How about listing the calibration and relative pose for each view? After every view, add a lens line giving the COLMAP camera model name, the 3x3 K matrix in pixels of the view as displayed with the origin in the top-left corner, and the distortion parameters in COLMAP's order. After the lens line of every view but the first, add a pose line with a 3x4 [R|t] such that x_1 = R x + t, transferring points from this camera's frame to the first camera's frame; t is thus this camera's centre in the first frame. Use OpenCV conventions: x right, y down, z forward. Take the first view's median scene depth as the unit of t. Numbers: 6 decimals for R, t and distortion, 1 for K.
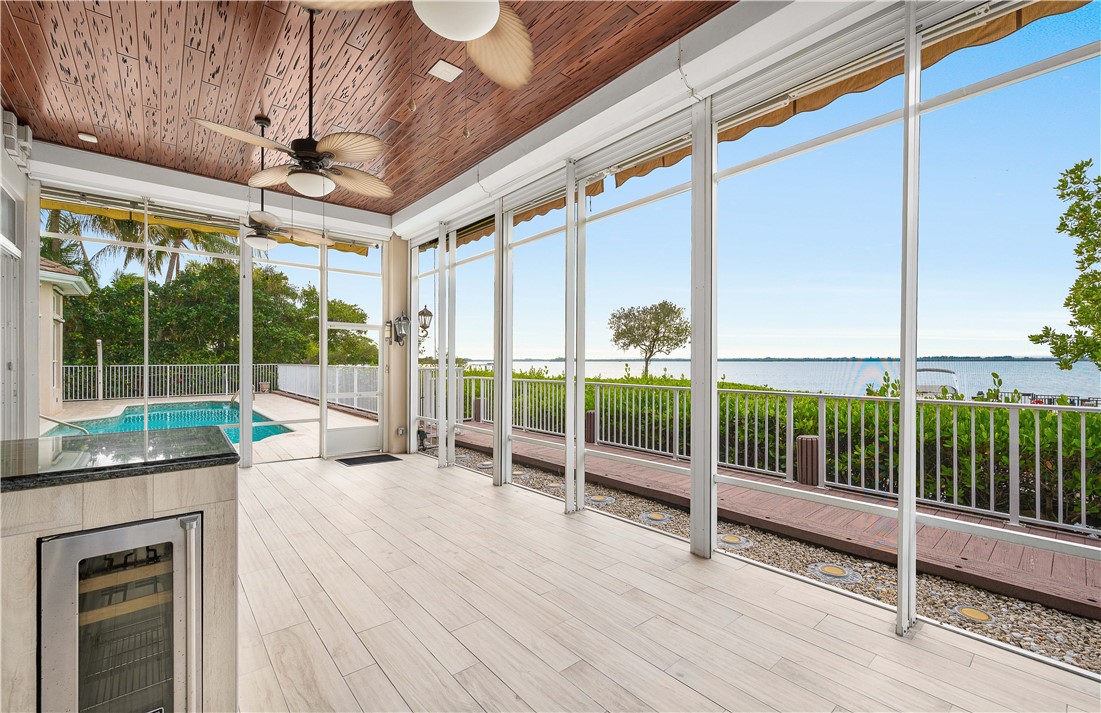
lens RADIAL K [[462.0, 0, 551.4], [0, 462.0, 358.9], [0, 0, 1]] dist [-0.003143, -0.000441]
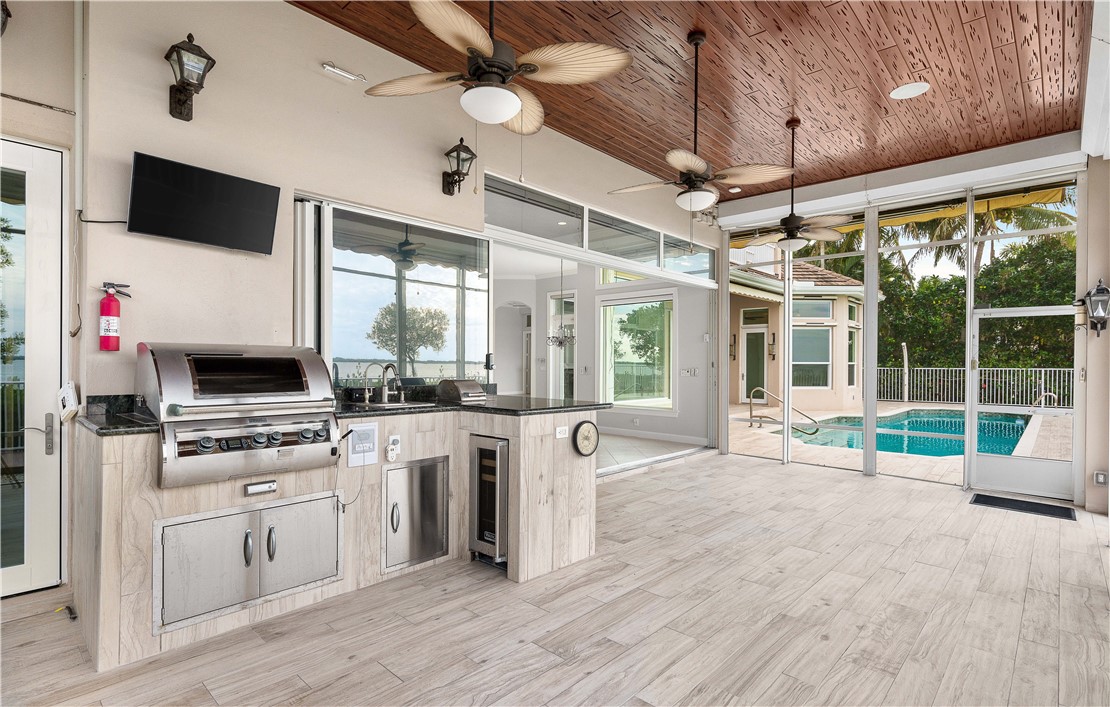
lens RADIAL K [[542.8, 0, 554.2], [0, 542.8, 361.8], [0, 0, 1]] dist [-0.001926, -0.000435]
pose [[0.110493, -0.001620, -0.993876, 0.127034], [-0.000683, 0.999998, -0.001706, 0.002873], [0.993877, 0.000868, 0.110491, 0.087015]]
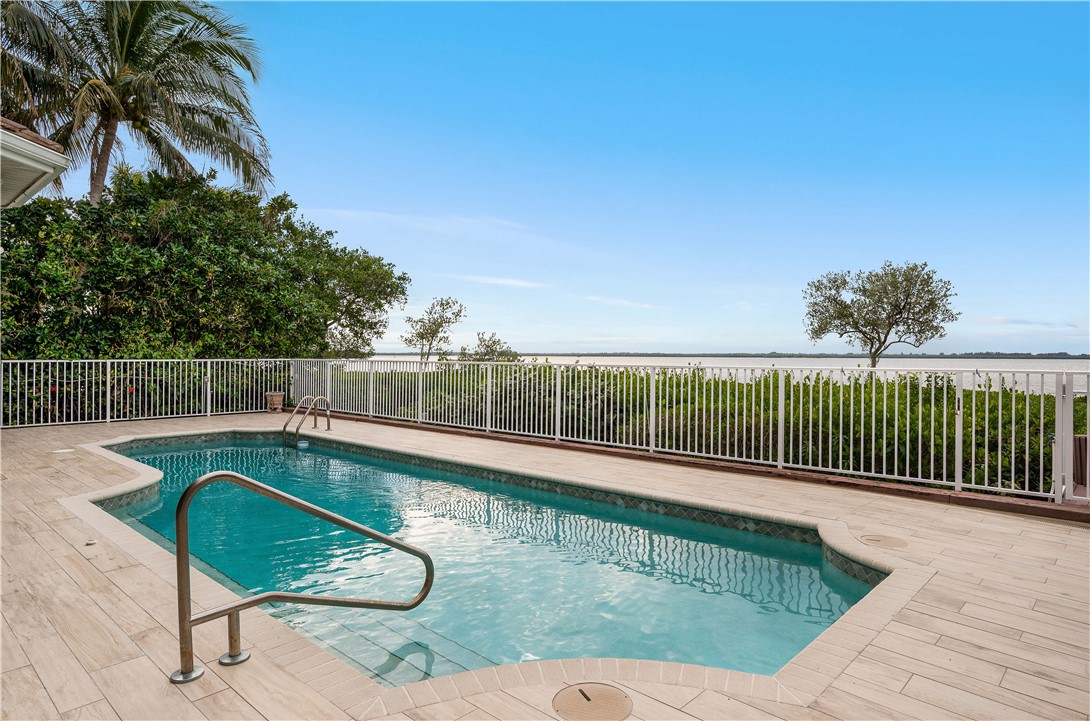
lens RADIAL K [[645.3, 0, 544.1], [0, 645.3, 355.5], [0, 0, 1]] dist [0.000594, 0.000198]
pose [[0.993901, 0.006179, 0.110101, -0.447190], [-0.006719, 0.999967, 0.004541, 0.001870], [-0.110069, -0.005253, 0.993910, 0.243591]]
